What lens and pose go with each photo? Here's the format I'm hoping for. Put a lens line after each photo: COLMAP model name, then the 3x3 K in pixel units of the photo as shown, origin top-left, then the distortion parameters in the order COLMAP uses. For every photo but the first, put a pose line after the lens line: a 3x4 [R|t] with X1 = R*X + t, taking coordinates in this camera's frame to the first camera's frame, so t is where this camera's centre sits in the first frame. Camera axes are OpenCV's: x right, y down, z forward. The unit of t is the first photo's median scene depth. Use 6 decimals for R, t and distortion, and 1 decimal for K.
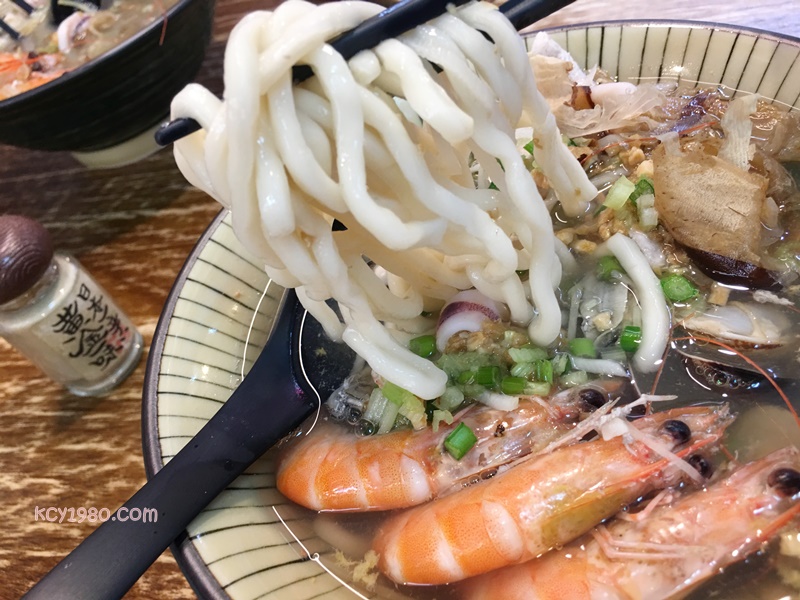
lens RADIAL K [[673.7, 0, 400.1], [0, 673.7, 299.9], [0, 0, 1]] dist [0.003923, 0.001008]
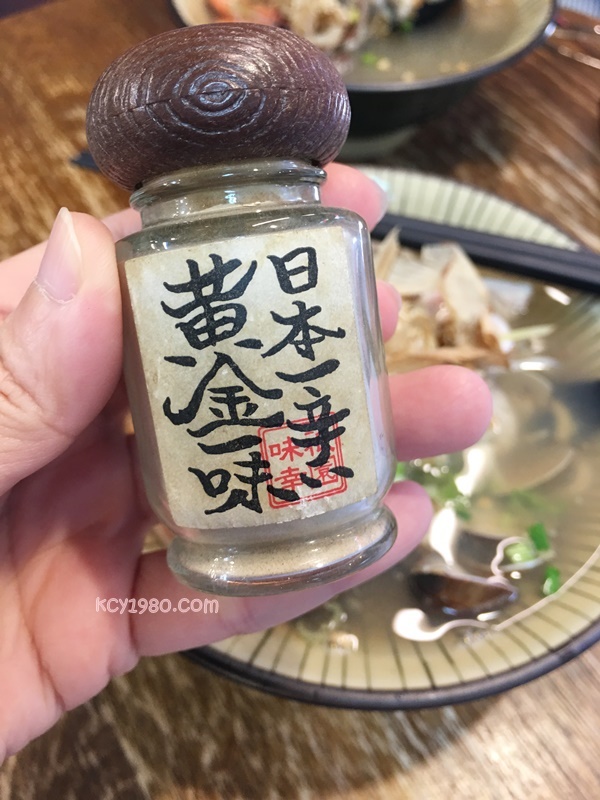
lens RADIAL K [[673.7, 0, 300.3], [0, 673.7, 399.8], [0, 0, 1]] dist [0.003923, 0.001008]
pose [[0.500515, 0.340006, -0.796166, -0.179003], [-0.654679, 0.750397, -0.091108, 0.064541], [0.566463, 0.566834, 0.598180, 0.819633]]
